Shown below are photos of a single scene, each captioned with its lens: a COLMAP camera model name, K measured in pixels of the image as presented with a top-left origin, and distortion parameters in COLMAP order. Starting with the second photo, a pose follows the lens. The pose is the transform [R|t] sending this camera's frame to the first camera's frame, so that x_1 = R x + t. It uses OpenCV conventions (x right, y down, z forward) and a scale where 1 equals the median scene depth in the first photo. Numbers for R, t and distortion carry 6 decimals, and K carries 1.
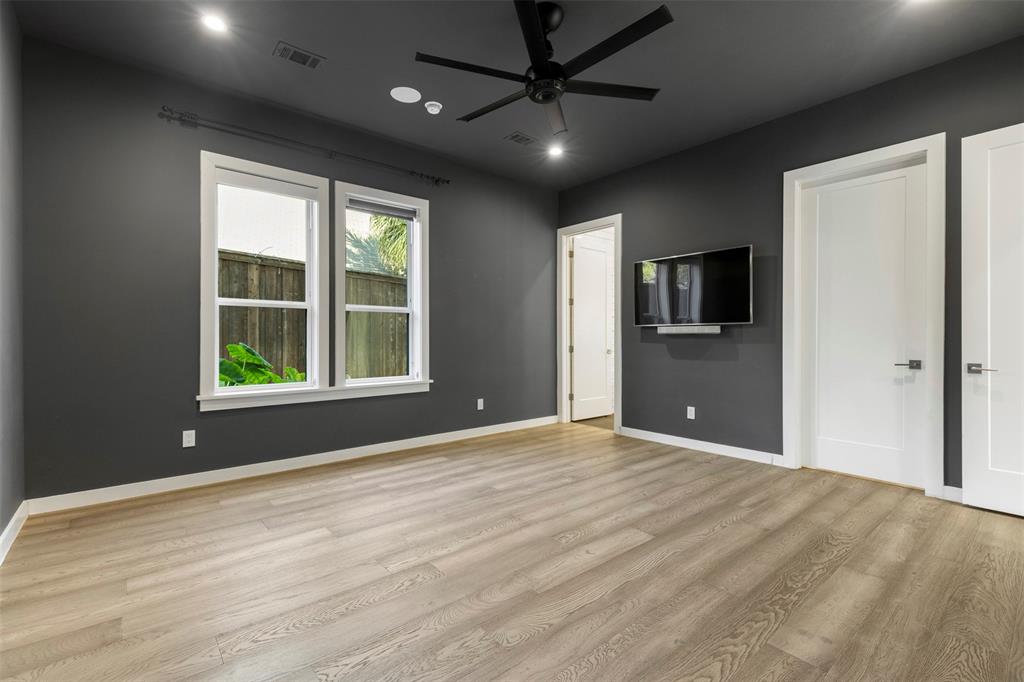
lens RADIAL K [[471.5, 0, 507.4], [0, 471.5, 340.5], [0, 0, 1]] dist [0.009590, 0.000097]
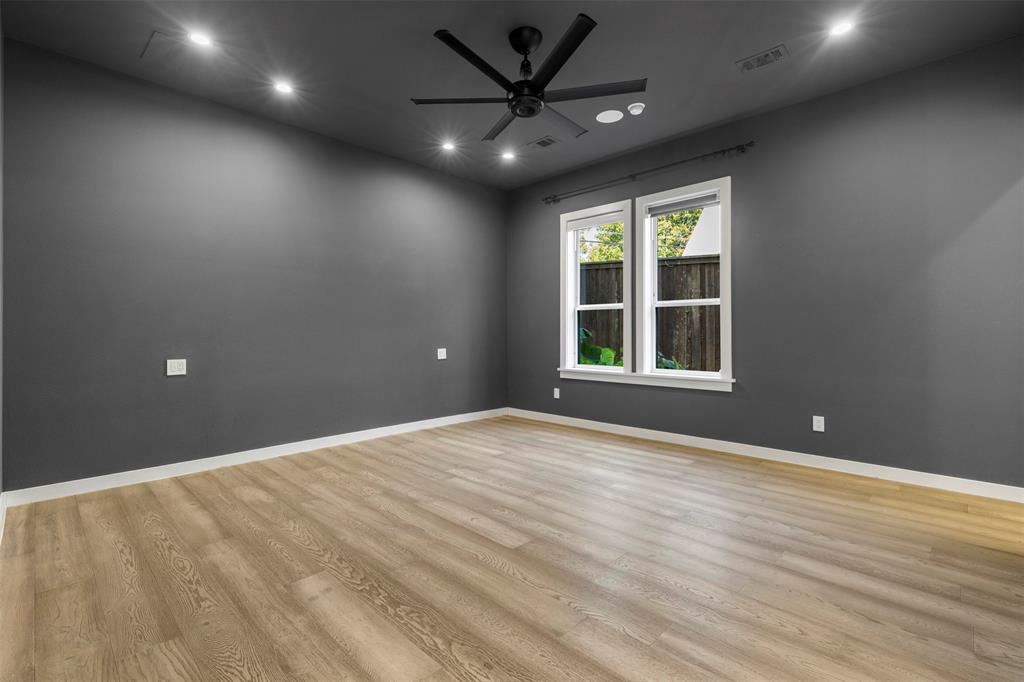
lens RADIAL K [[471.5, 0, 505.2], [0, 471.5, 335.9], [0, 0, 1]] dist [0.009590, 0.000097]
pose [[0.068507, 0.008360, -0.997616, 1.217959], [-0.001543, 0.999965, 0.008274, -0.006854], [0.997649, 0.000972, 0.068517, 0.917589]]
